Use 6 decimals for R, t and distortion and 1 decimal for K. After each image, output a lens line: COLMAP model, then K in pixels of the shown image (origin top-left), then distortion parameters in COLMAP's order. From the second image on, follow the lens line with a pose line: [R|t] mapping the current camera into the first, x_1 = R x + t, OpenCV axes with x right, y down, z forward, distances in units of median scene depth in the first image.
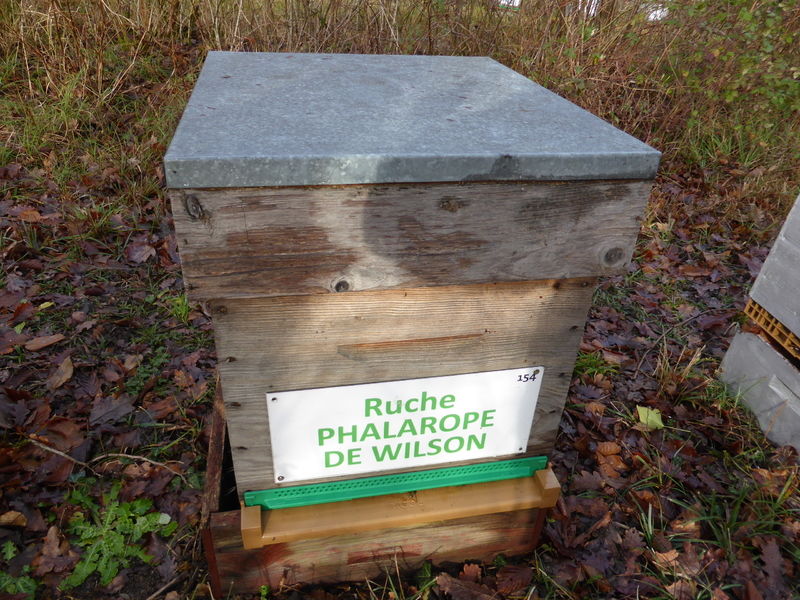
lens RADIAL K [[599.8, 0, 406.7], [0, 599.8, 292.0], [0, 0, 1]] dist [-0.061087, 0.054199]
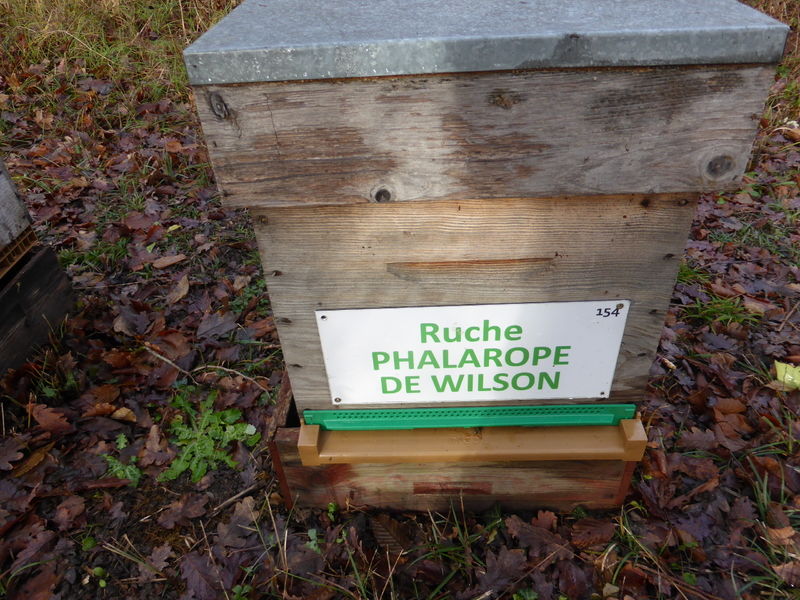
lens RADIAL K [[599.8, 0, 401.7], [0, 599.8, 296.9], [0, 0, 1]] dist [-0.061087, 0.054199]
pose [[0.968048, 0.052485, -0.245211, 0.121404], [-0.025758, 0.993491, 0.110959, 0.033193], [0.249438, -0.101098, 0.963099, 0.095742]]
